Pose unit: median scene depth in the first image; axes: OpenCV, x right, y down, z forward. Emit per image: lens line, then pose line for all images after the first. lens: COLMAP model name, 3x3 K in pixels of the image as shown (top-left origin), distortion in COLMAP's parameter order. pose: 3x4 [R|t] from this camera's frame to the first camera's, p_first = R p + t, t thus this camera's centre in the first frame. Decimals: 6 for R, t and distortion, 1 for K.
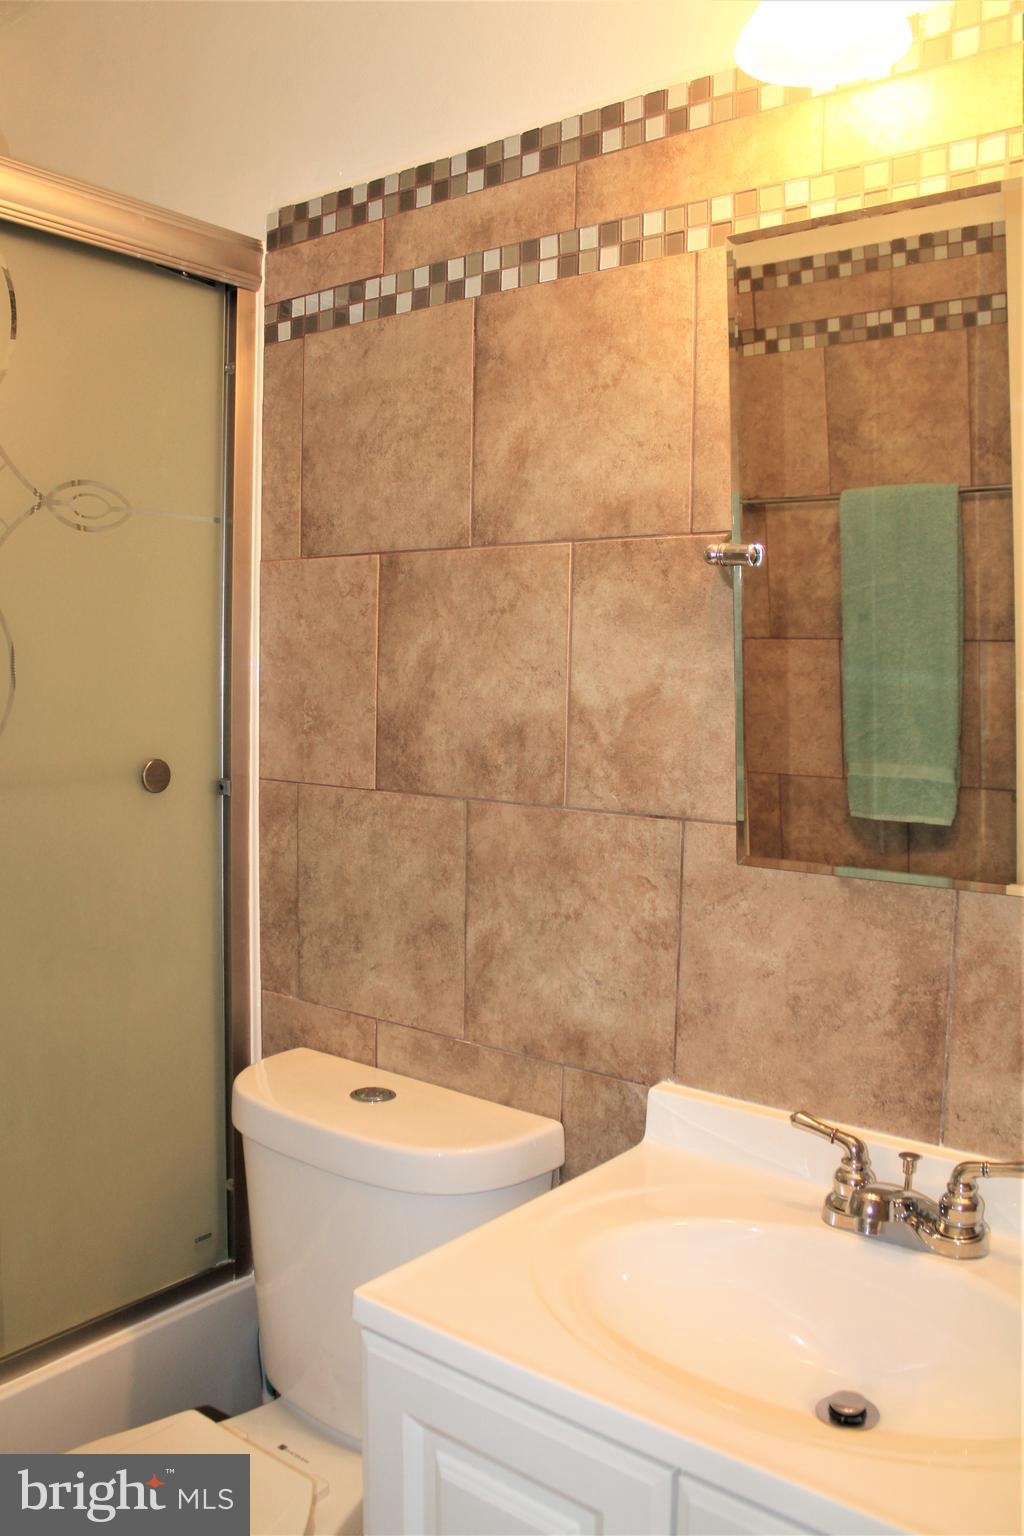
lens RADIAL K [[1269.7, 0, 482.6], [0, 1269.7, 769.1], [0, 0, 1]] dist [-0.167021, 0.147167]
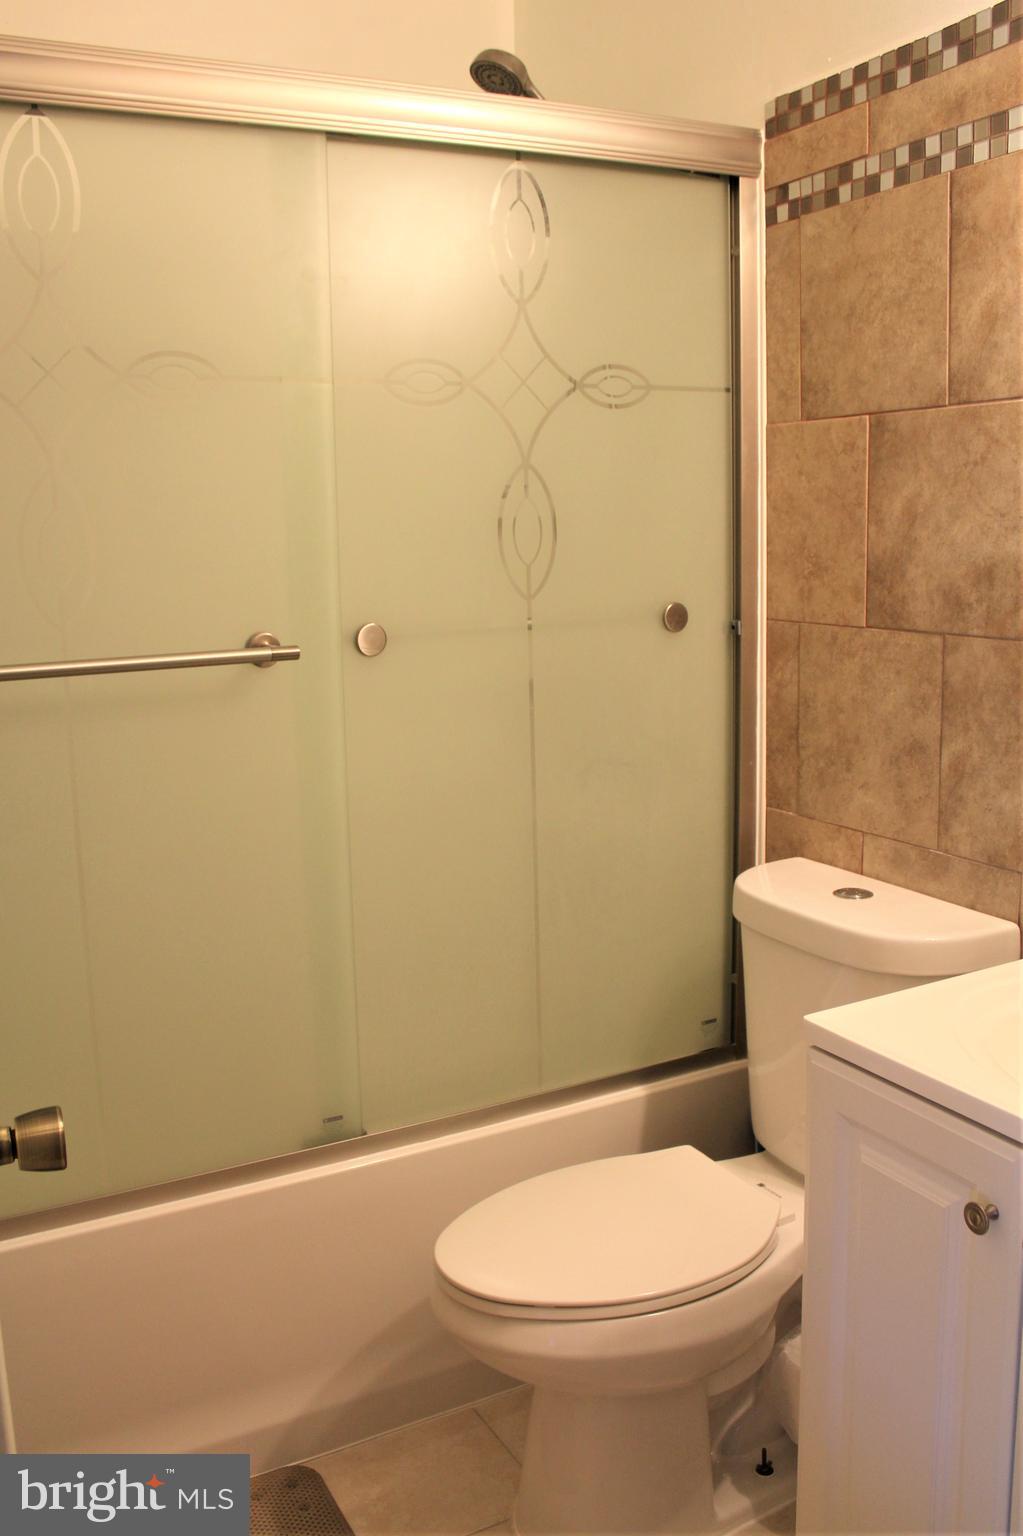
lens RADIAL K [[1269.7, 0, 482.1], [0, 1269.7, 769.1], [0, 0, 1]] dist [-0.167021, 0.147167]
pose [[0.913272, 0.036368, -0.405724, 0.062746], [0.010575, 0.993554, 0.112865, 0.013345], [0.407213, -0.107368, 0.907000, -0.165692]]
